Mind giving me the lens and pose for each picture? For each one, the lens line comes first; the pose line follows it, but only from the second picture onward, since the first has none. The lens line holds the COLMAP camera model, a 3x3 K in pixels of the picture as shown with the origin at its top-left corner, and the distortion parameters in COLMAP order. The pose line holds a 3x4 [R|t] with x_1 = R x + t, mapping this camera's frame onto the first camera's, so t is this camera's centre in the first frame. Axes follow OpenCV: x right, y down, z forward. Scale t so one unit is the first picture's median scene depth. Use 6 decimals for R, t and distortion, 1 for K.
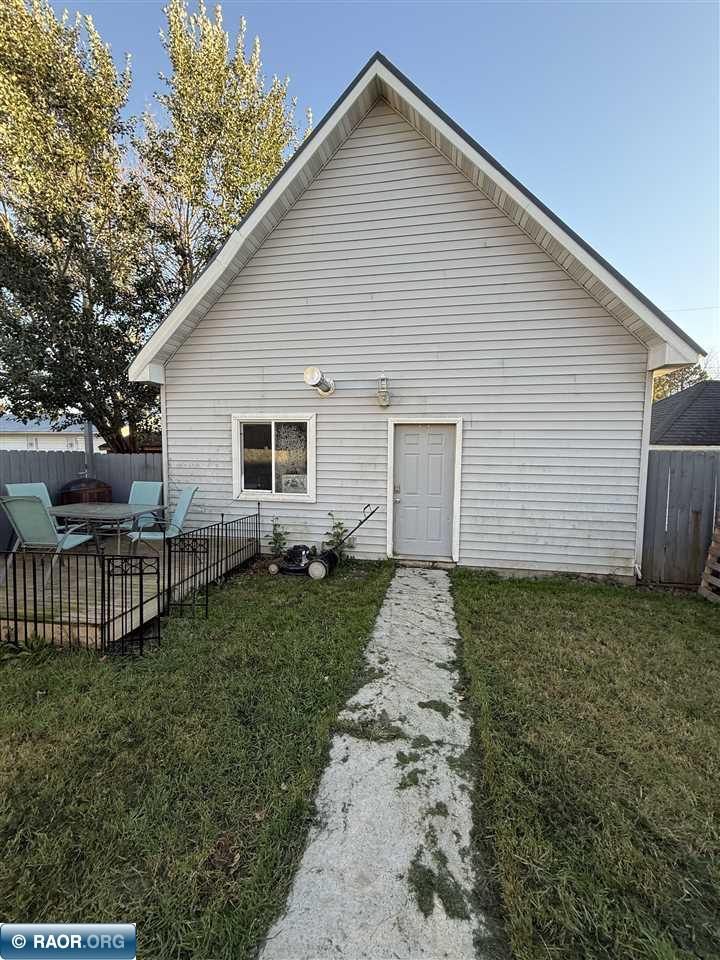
lens RADIAL K [[378.7, 0, 360.0], [0, 378.7, 480.0], [0, 0, 1]] dist [0.000120, 0.000276]
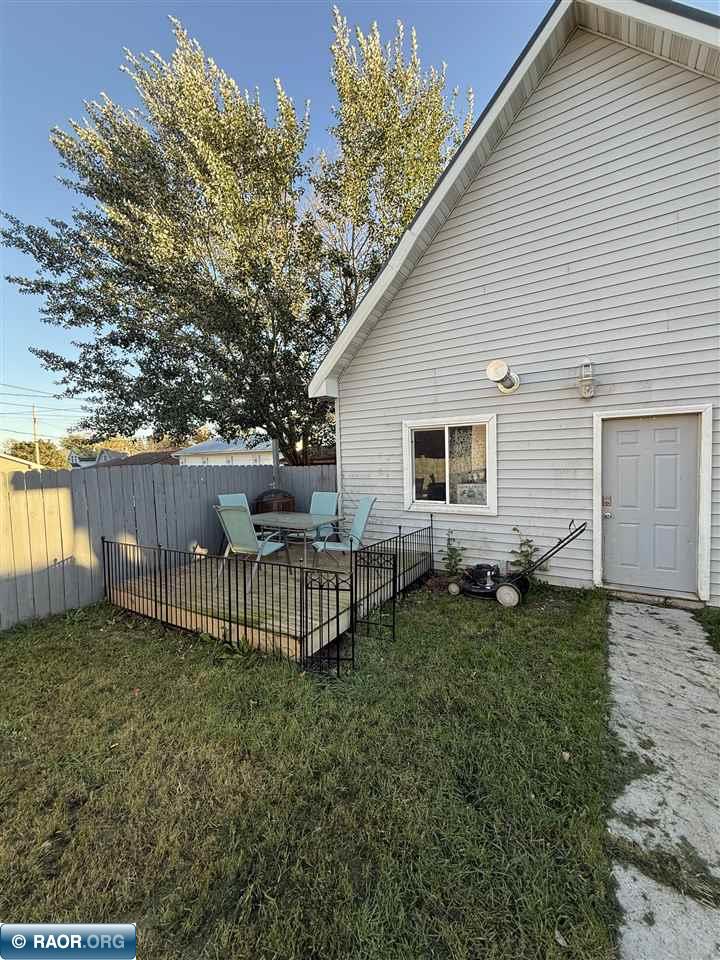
lens RADIAL K [[378.7, 0, 360.0], [0, 378.7, 480.0], [0, 0, 1]] dist [0.000120, 0.000276]
pose [[0.929999, -0.014525, -0.367276, -0.094728], [0.005583, 0.999662, -0.025398, -0.001940], [0.367521, 0.021569, 0.929765, 0.072717]]
